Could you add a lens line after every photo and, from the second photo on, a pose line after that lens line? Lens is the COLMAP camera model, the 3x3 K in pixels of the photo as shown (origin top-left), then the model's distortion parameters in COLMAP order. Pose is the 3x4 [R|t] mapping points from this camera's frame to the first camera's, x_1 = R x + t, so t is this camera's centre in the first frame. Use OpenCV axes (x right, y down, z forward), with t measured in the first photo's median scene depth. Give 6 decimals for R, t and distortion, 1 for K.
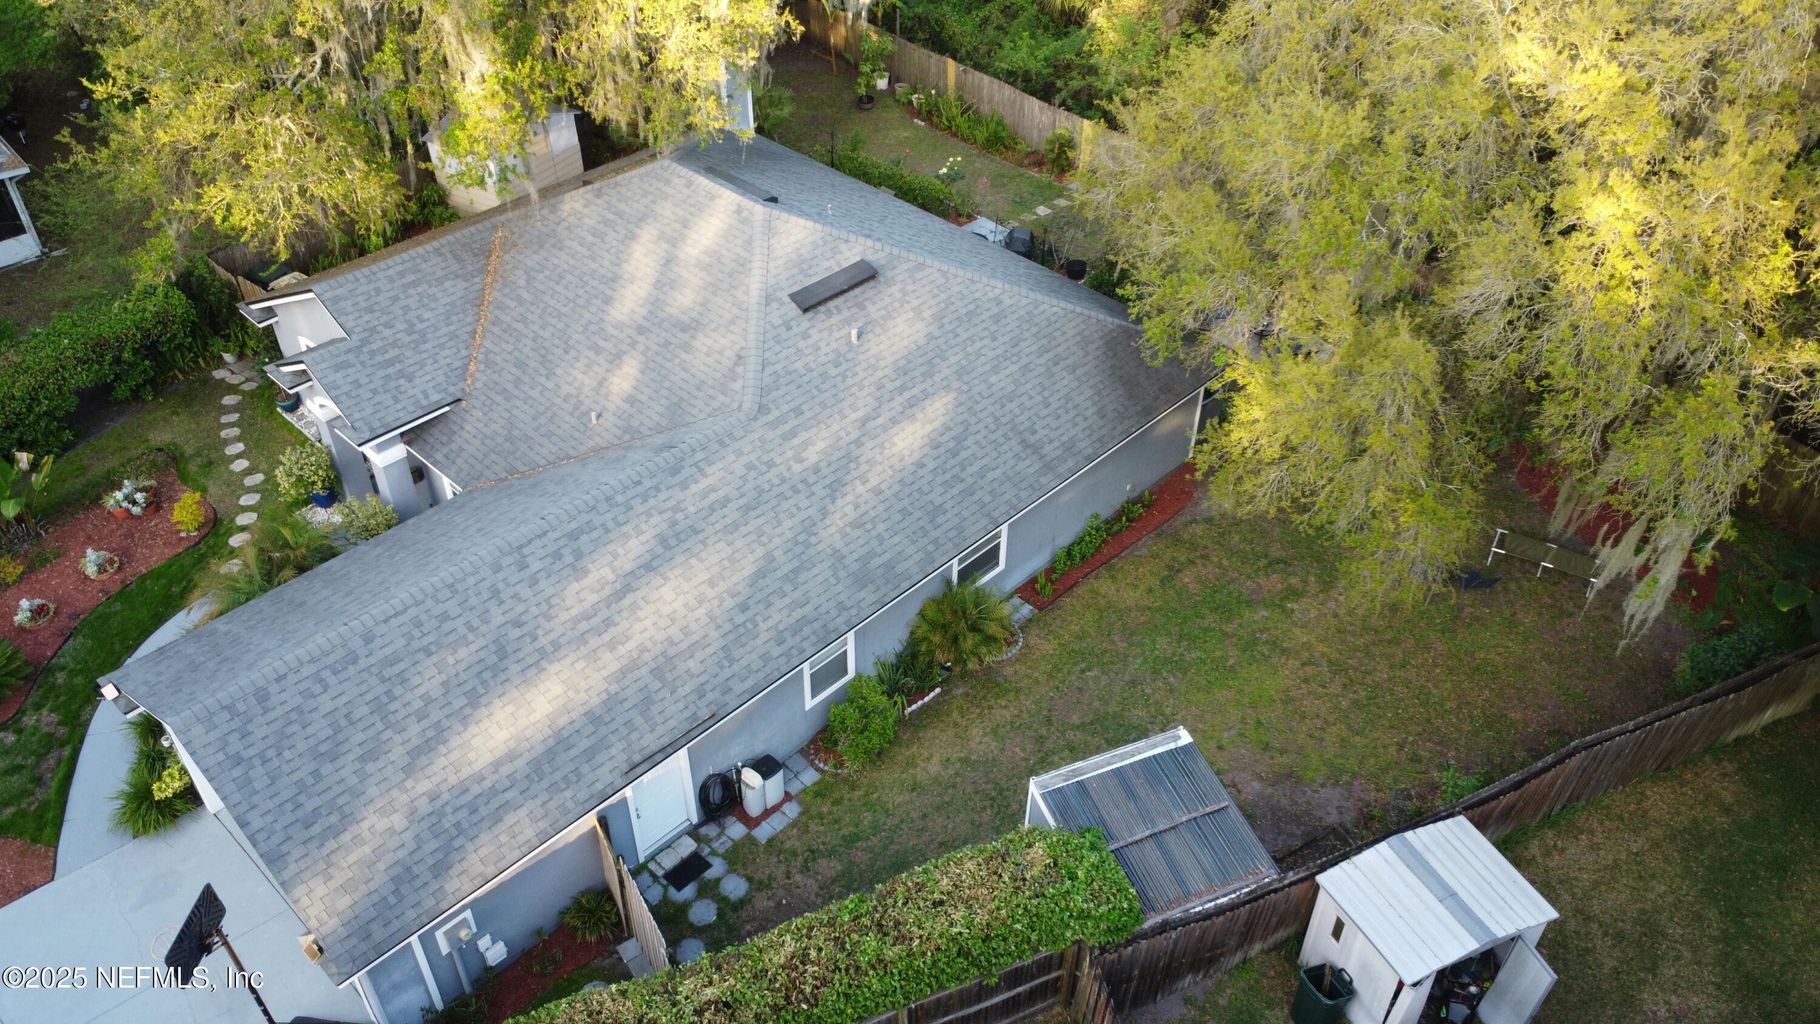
lens RADIAL K [[1364.0, 0, 910.0], [0, 1364.0, 512.0], [0, 0, 1]] dist [0.002469, -0.003813]
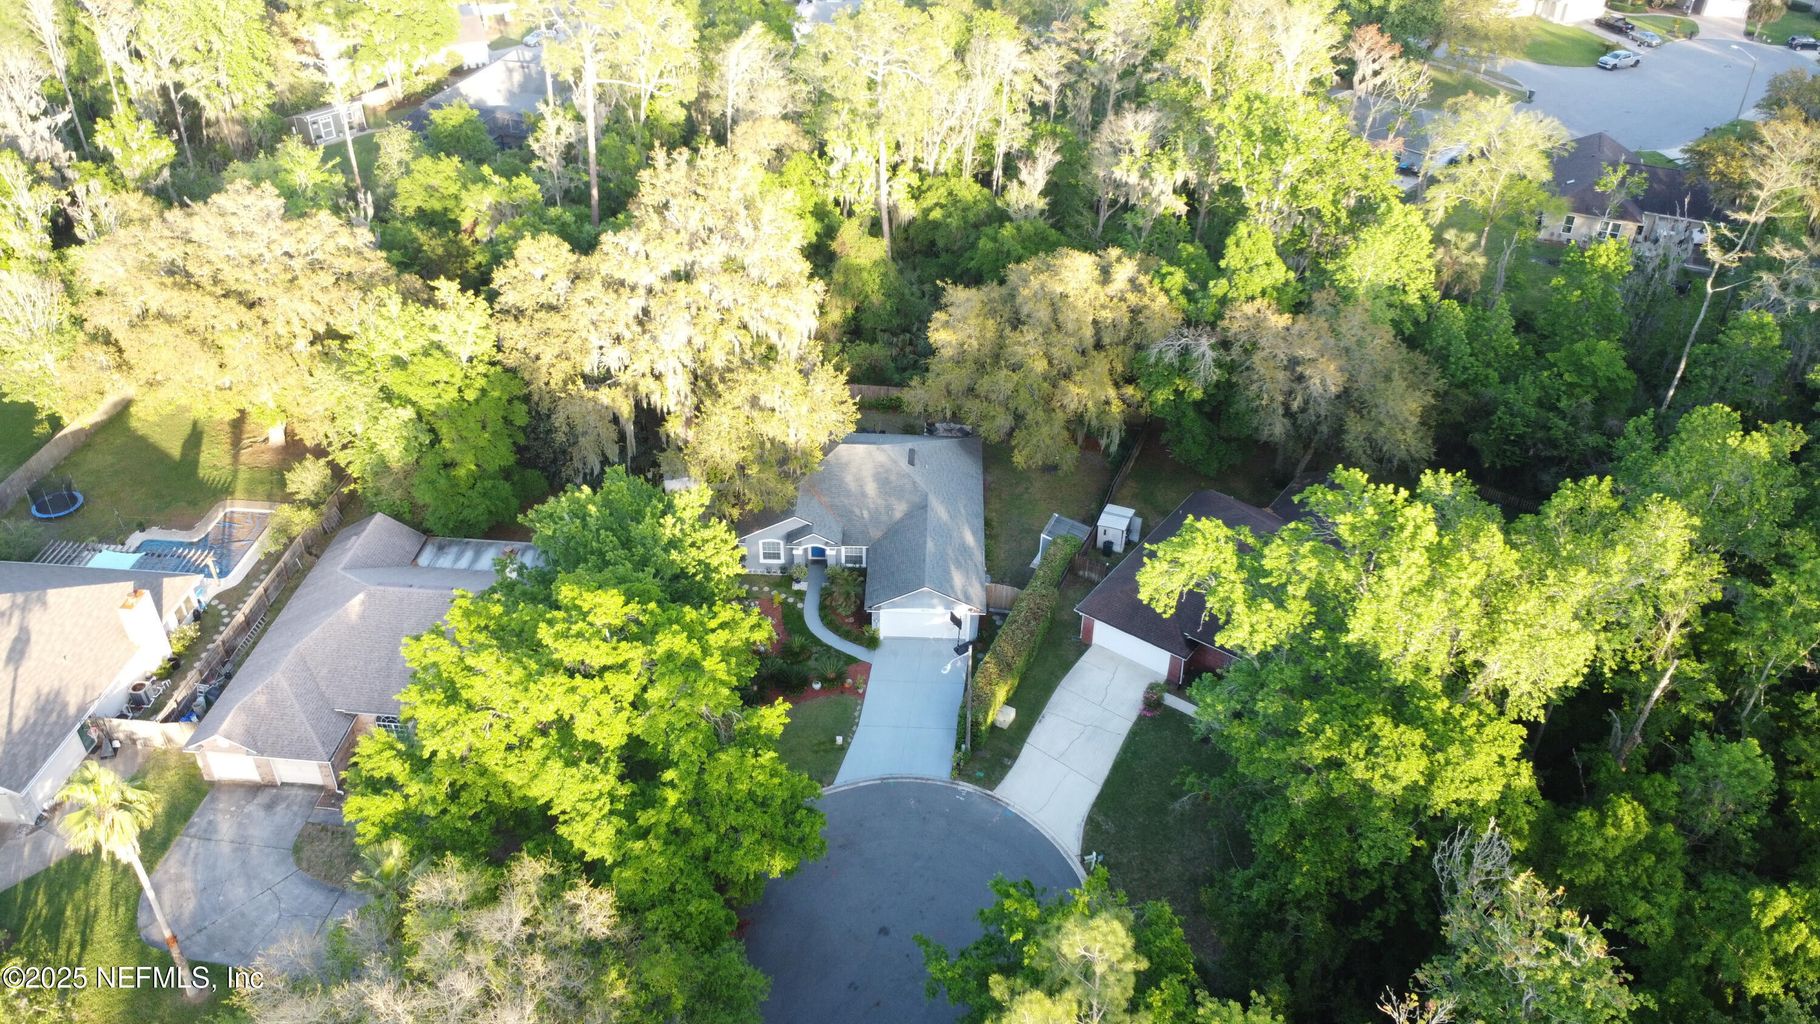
lens RADIAL K [[1364.0, 0, 910.0], [0, 1364.0, 512.0], [0, 0, 1]] dist [0.002469, -0.003813]
pose [[0.733918, -0.390643, 0.555664, -2.730356], [0.425786, 0.901976, 0.071731, -0.381161], [-0.529217, 0.183950, 0.828307, -2.533174]]
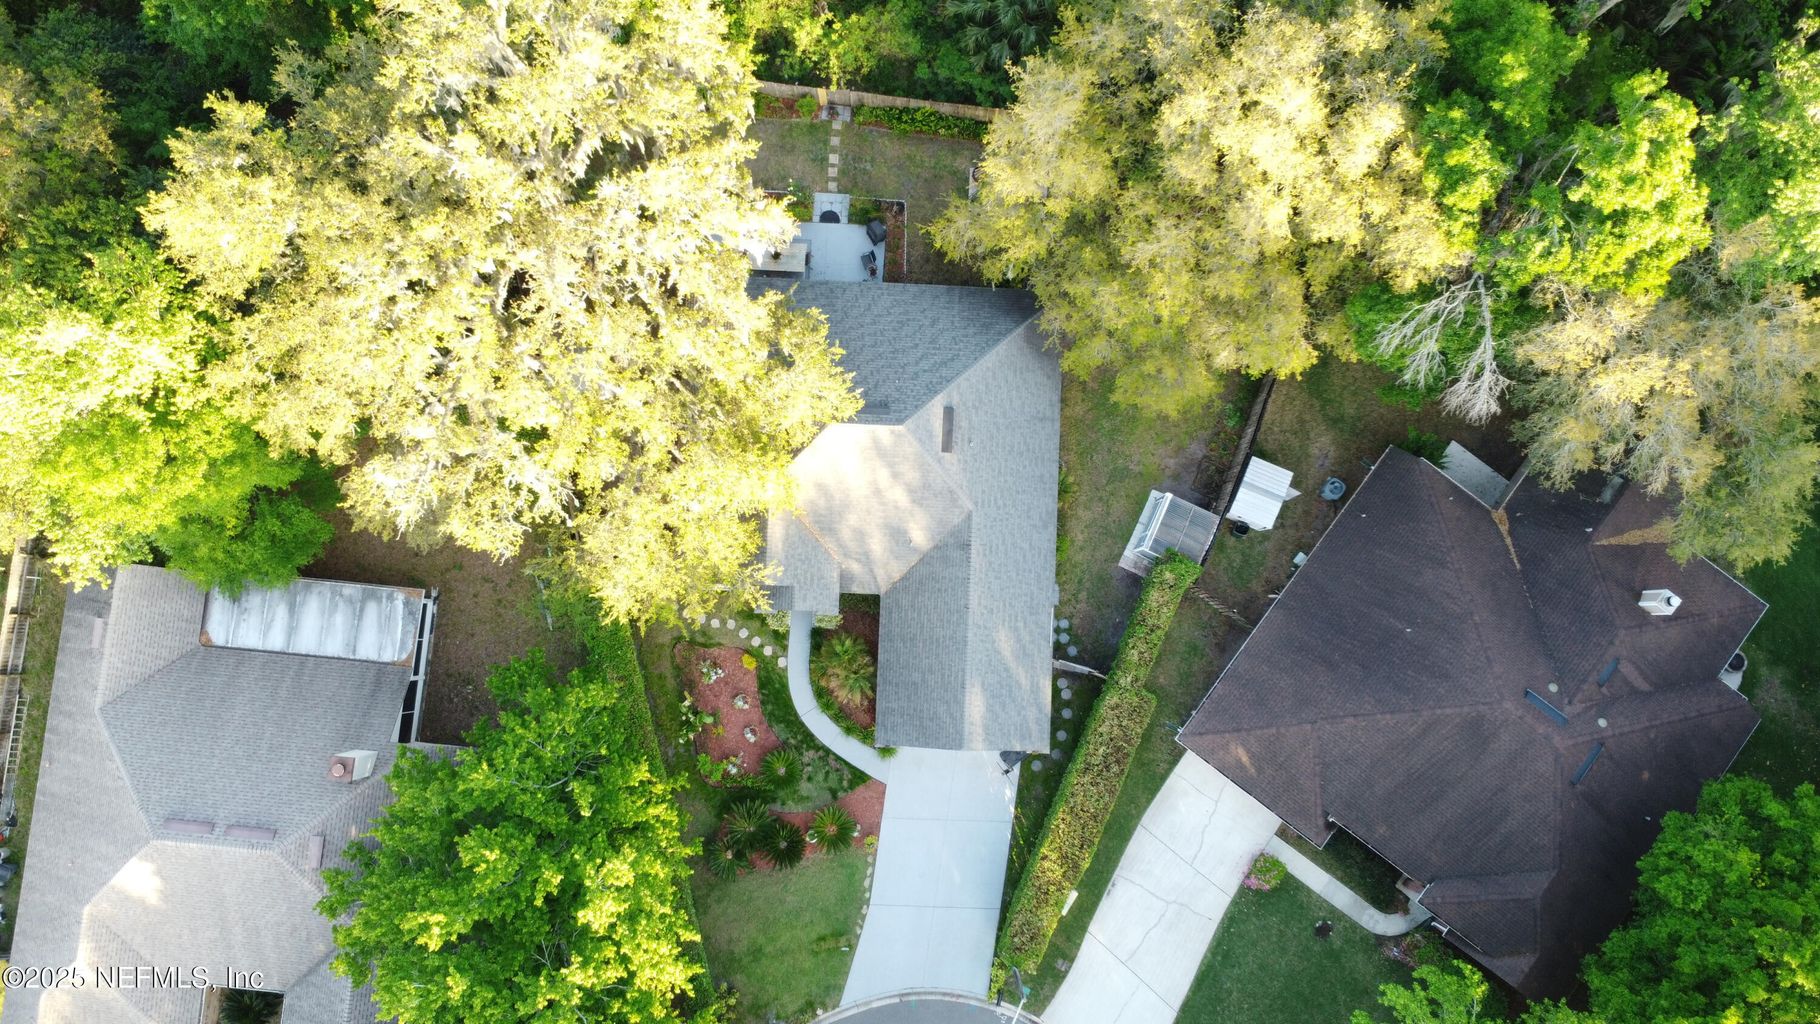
lens RADIAL K [[1364.0, 0, 910.0], [0, 1364.0, 512.0], [0, 0, 1]] dist [0.002469, -0.003813]
pose [[0.743197, -0.666036, 0.063668, -0.427080], [0.420500, 0.538983, 0.729847, -2.232934], [-0.520421, -0.515648, 0.680639, -0.708080]]
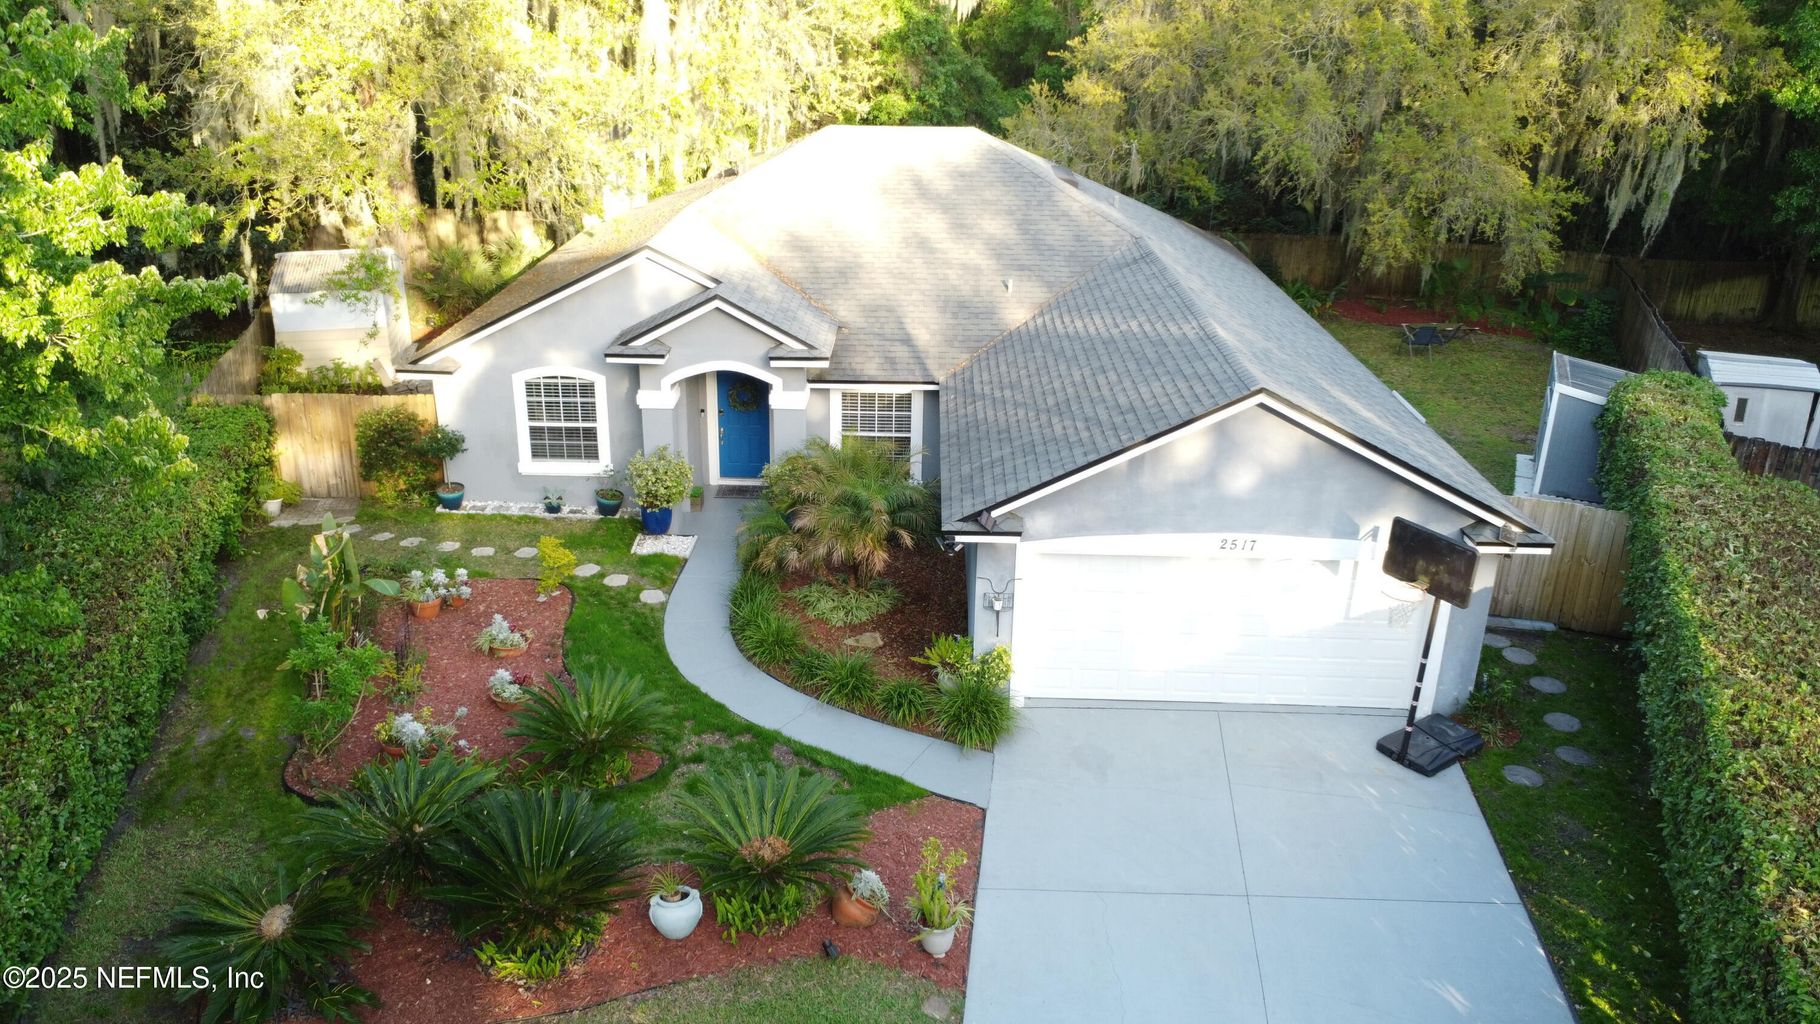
lens RADIAL K [[1364.0, 0, 910.0], [0, 1364.0, 512.0], [0, 0, 1]] dist [0.002469, -0.003813]
pose [[0.726464, -0.246849, 0.641339, -1.176372], [0.429647, 0.891517, -0.143532, 0.230080], [-0.536334, 0.379820, 0.753713, 0.432563]]
